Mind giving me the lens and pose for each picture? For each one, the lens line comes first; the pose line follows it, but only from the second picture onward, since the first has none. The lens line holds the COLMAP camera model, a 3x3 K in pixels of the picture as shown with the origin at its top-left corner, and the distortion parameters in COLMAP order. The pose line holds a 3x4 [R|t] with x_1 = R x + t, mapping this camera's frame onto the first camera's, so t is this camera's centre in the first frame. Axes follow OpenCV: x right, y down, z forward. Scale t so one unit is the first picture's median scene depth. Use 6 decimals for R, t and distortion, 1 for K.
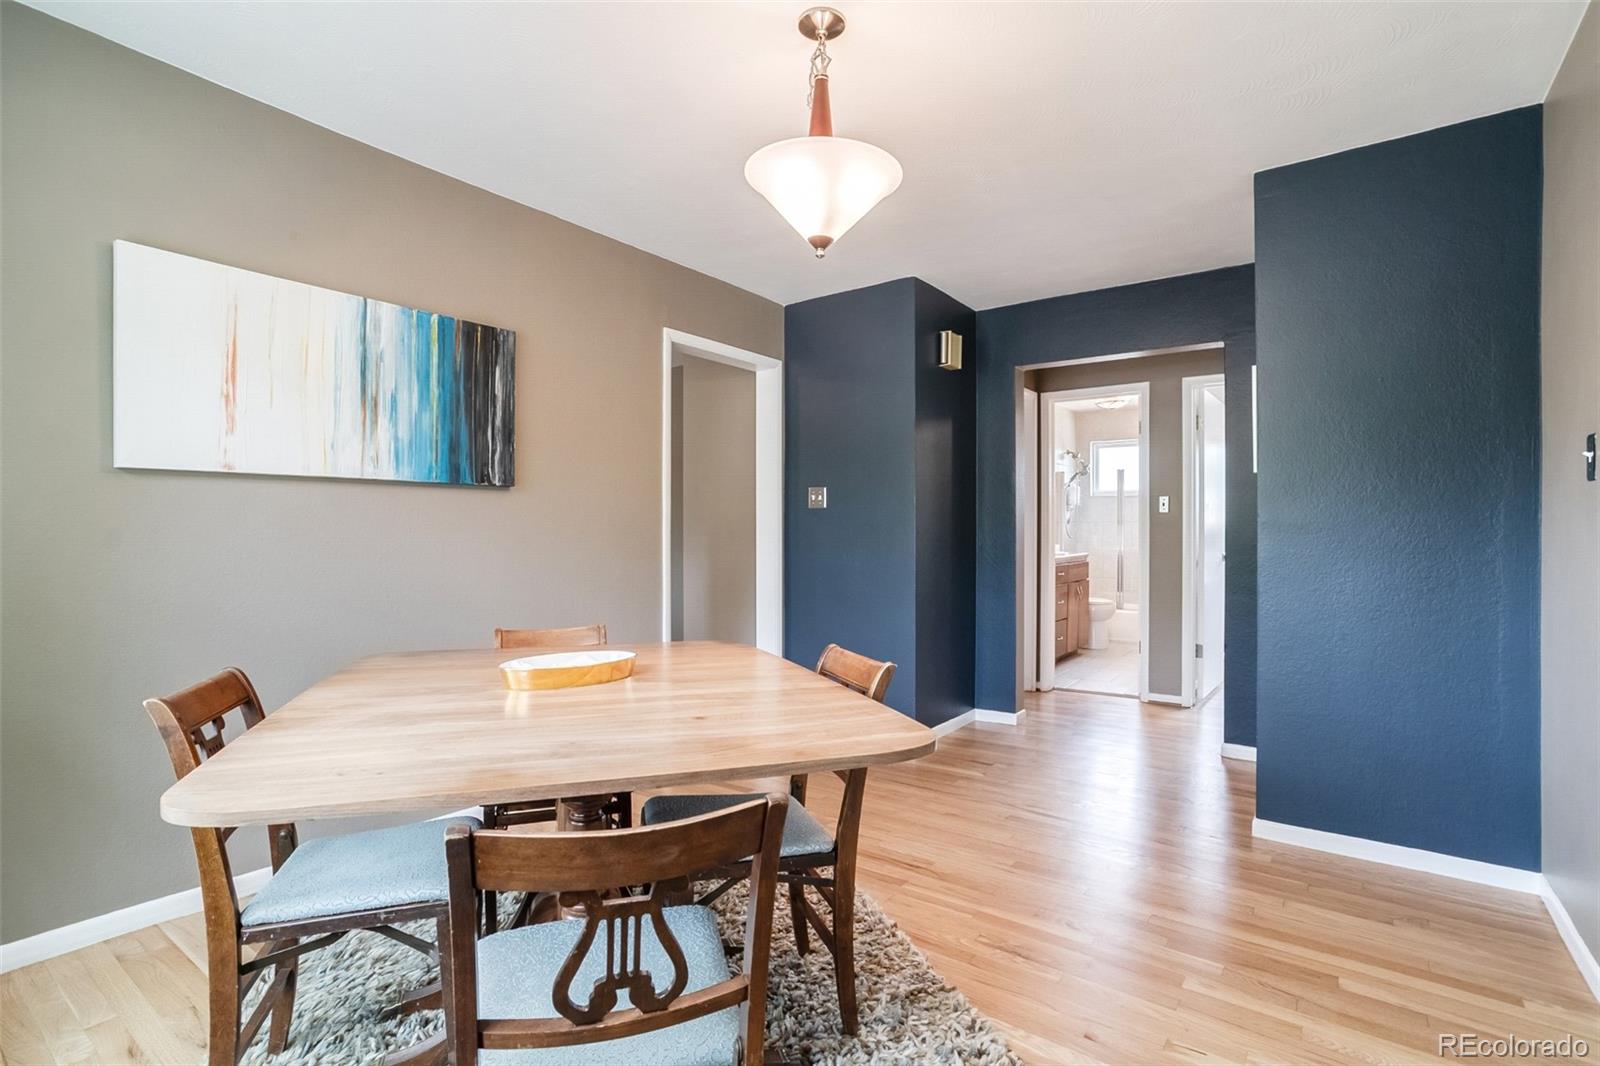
lens RADIAL K [[762.8, 0, 786.0], [0, 762.8, 531.3], [0, 0, 1]] dist [-0.050845, 0.022924]
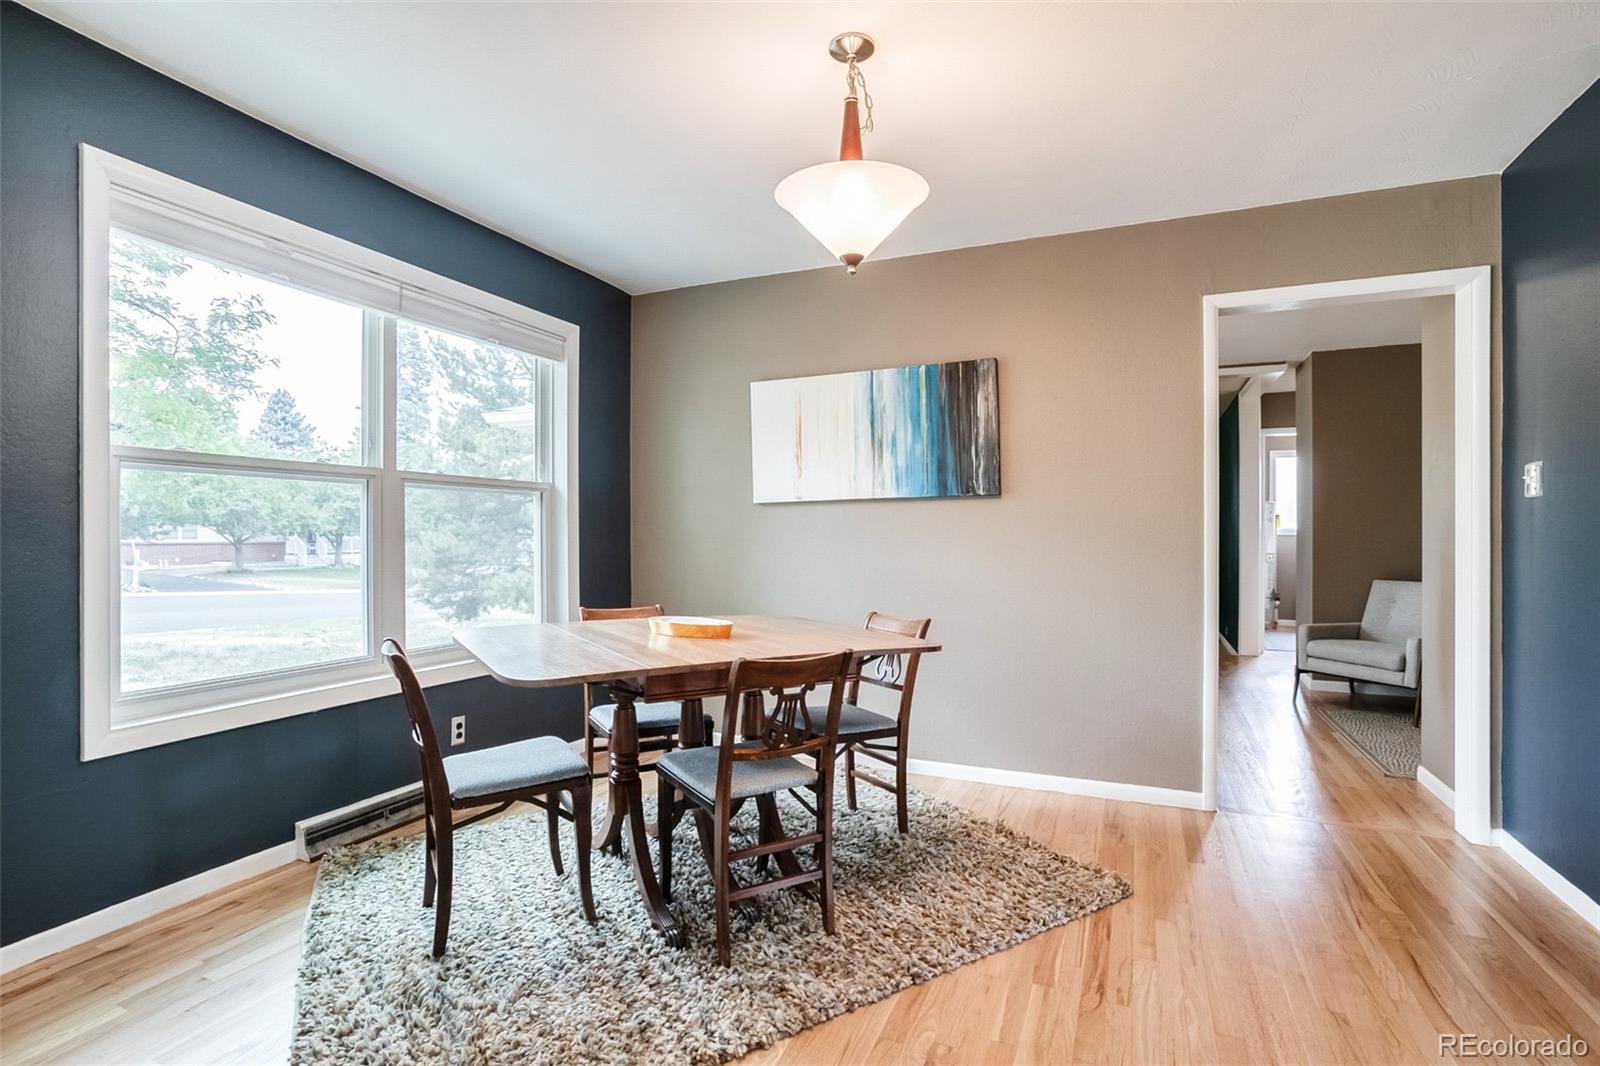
lens RADIAL K [[762.8, 0, 786.0], [0, 762.8, 531.3], [0, 0, 1]] dist [-0.050845, 0.022924]
pose [[0.208822, -0.002831, -0.977950, 0.771078], [0.012453, 0.999922, -0.000236, -0.009365], [0.977874, -0.012130, 0.208841, 0.512934]]
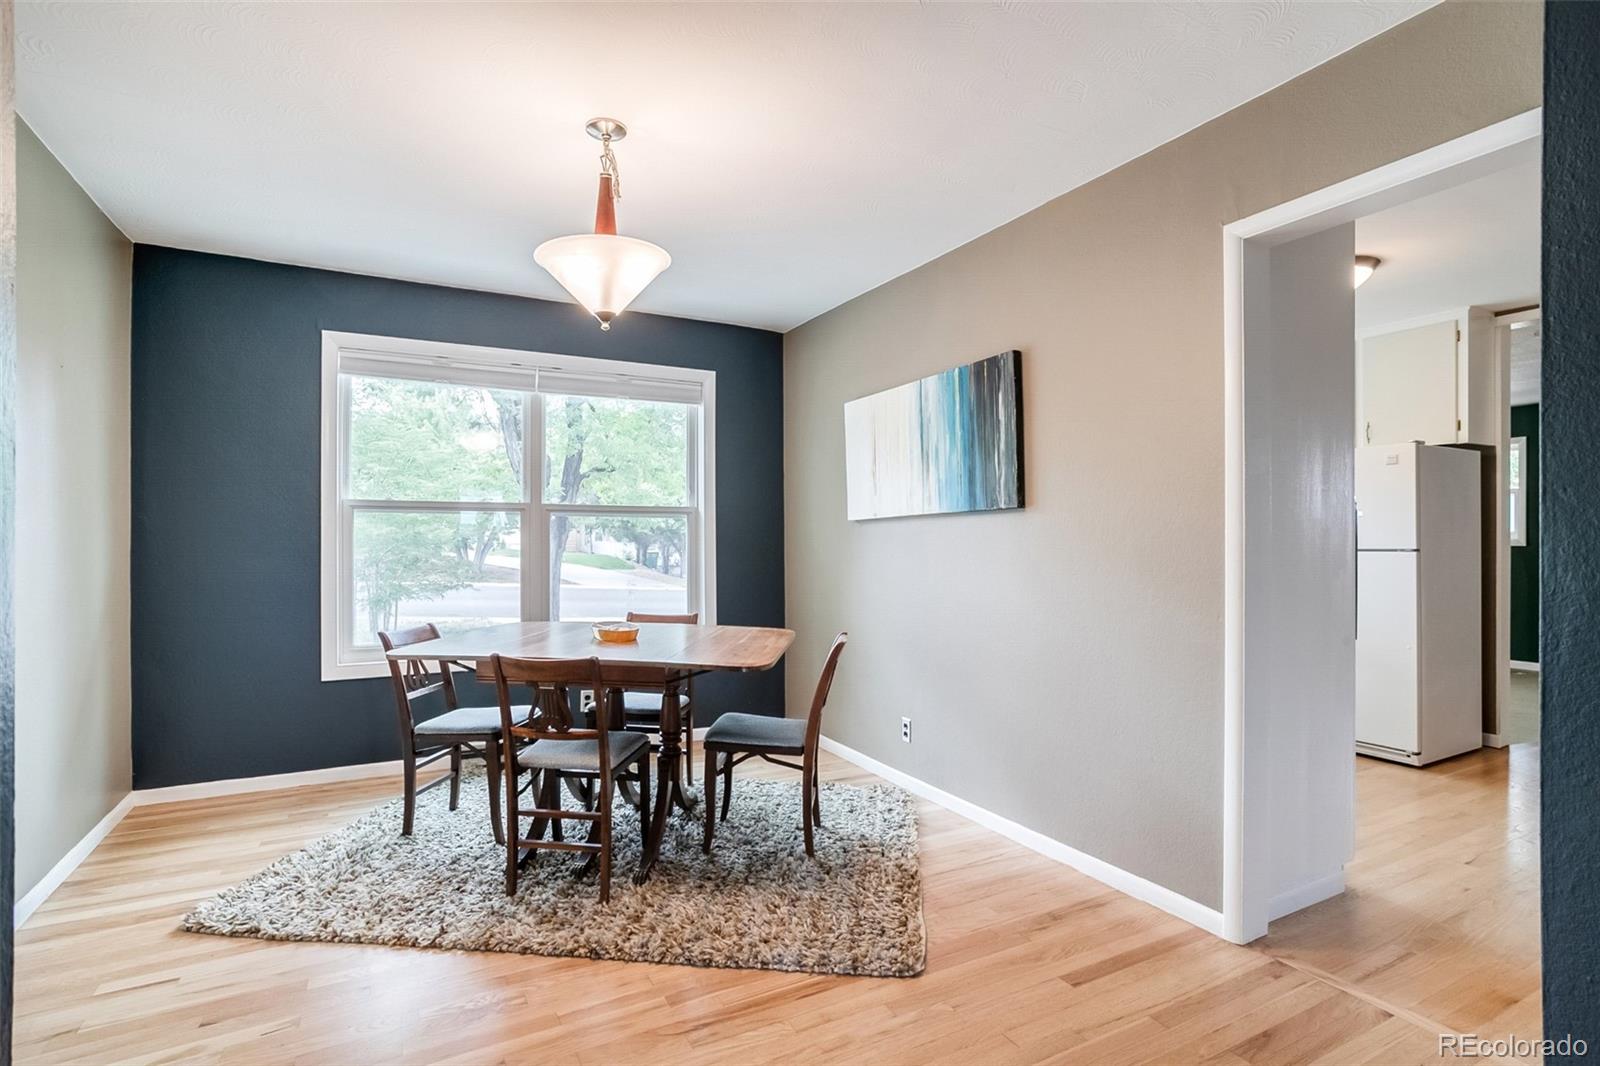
lens RADIAL K [[766.0, 0, 793.8], [0, 766.0, 536.6], [0, 0, 1]] dist [-0.063521, 0.032507]
pose [[-0.427099, -0.007273, -0.904176, 0.734494], [0.011799, 0.999838, -0.013616, -0.013569], [0.904128, -0.016484, -0.426944, 1.310007]]
